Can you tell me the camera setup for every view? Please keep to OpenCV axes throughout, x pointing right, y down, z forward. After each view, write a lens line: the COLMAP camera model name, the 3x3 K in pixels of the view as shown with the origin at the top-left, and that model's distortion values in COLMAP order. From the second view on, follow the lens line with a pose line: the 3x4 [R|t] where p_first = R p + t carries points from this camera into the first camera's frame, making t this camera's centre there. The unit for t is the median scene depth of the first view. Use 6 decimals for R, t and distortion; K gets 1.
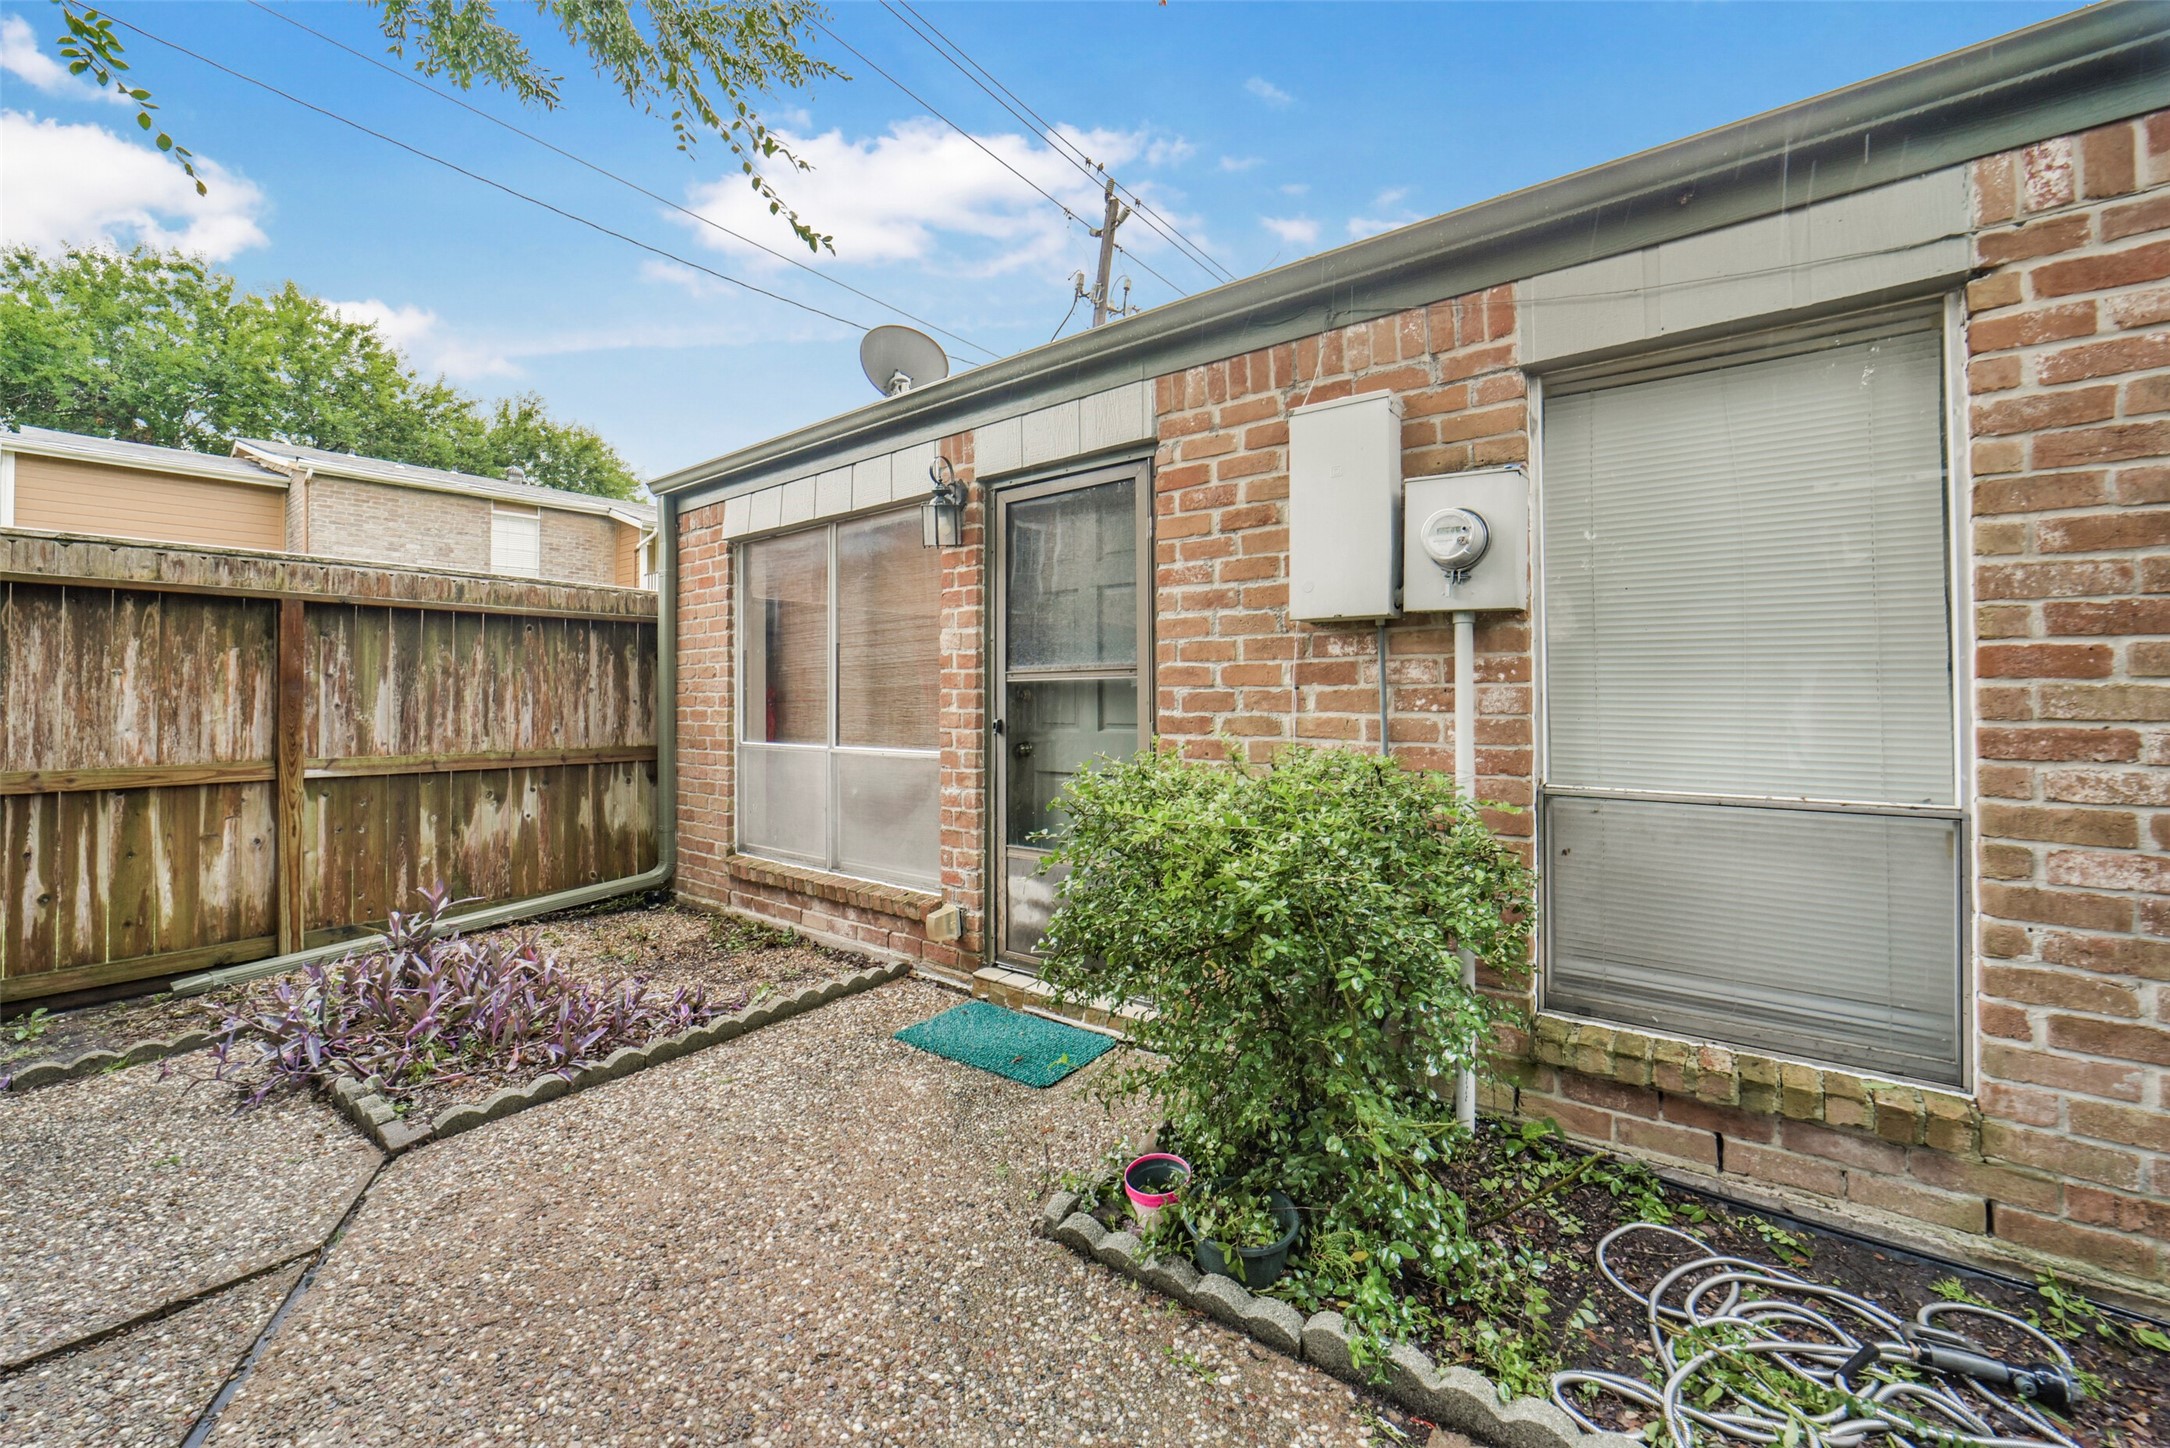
lens RADIAL K [[860.8, 0, 1096.9], [0, 860.8, 696.1], [0, 0, 1]] dist [0.000462, 0.000166]
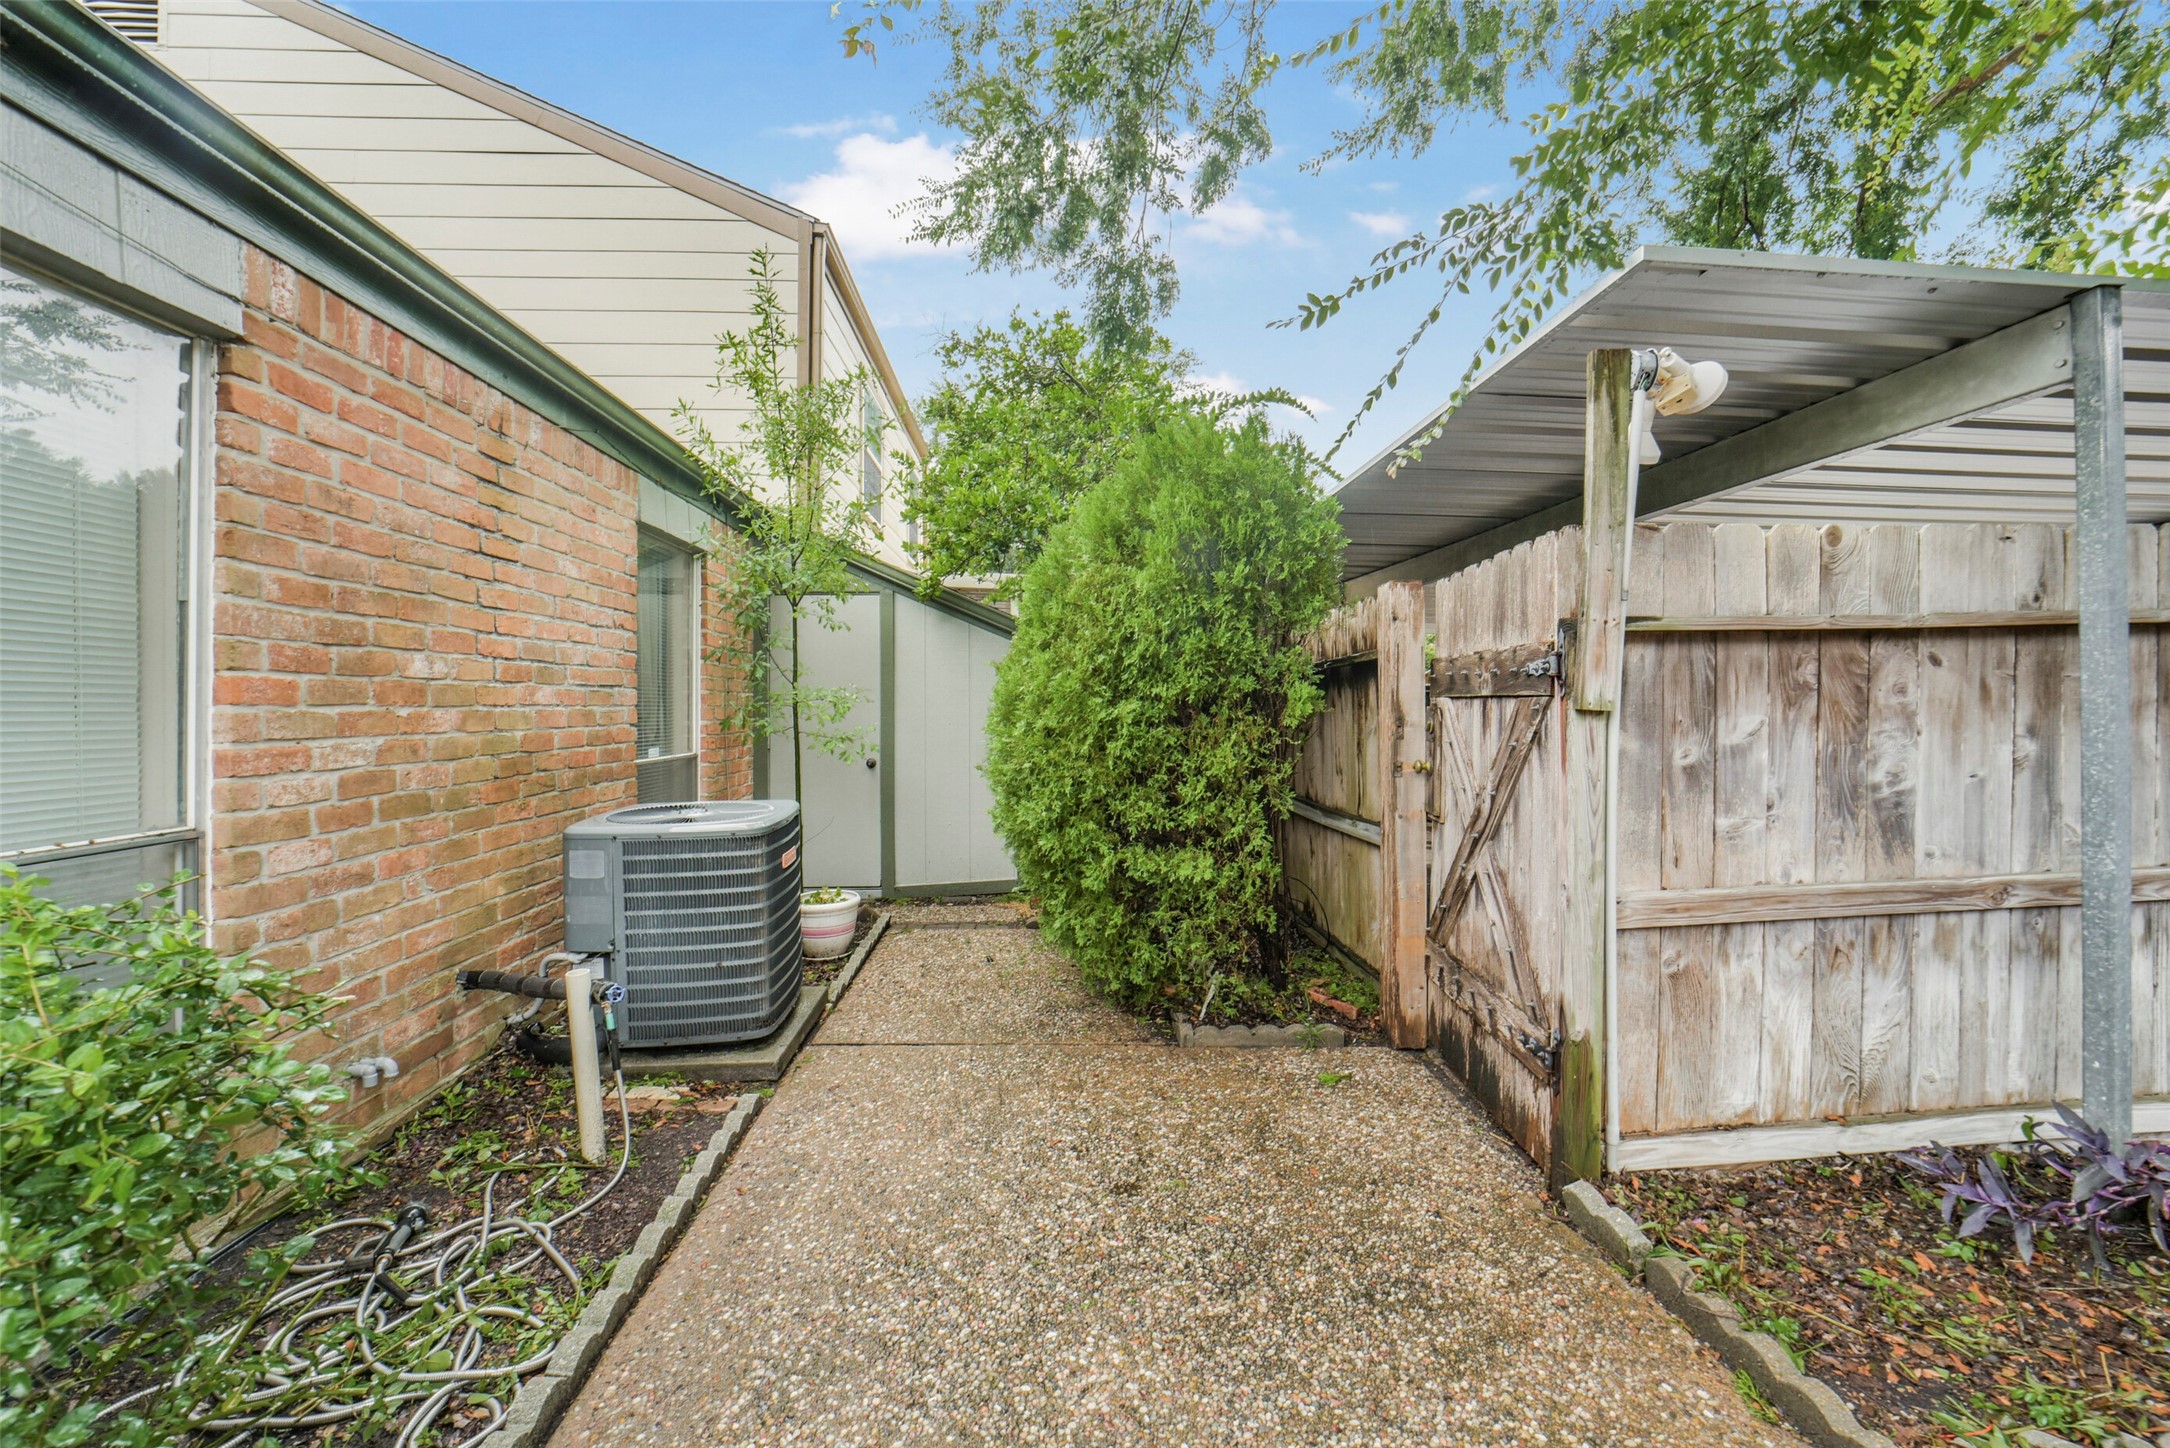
lens RADIAL K [[860.8, 0, 1096.9], [0, 860.8, 696.1], [0, 0, 1]] dist [0.000462, 0.000166]
pose [[-0.656315, 0.007439, 0.754450, -0.539706], [-0.007208, 0.999844, -0.016128, -0.022262], [-0.754452, -0.016023, -0.656159, 0.887869]]
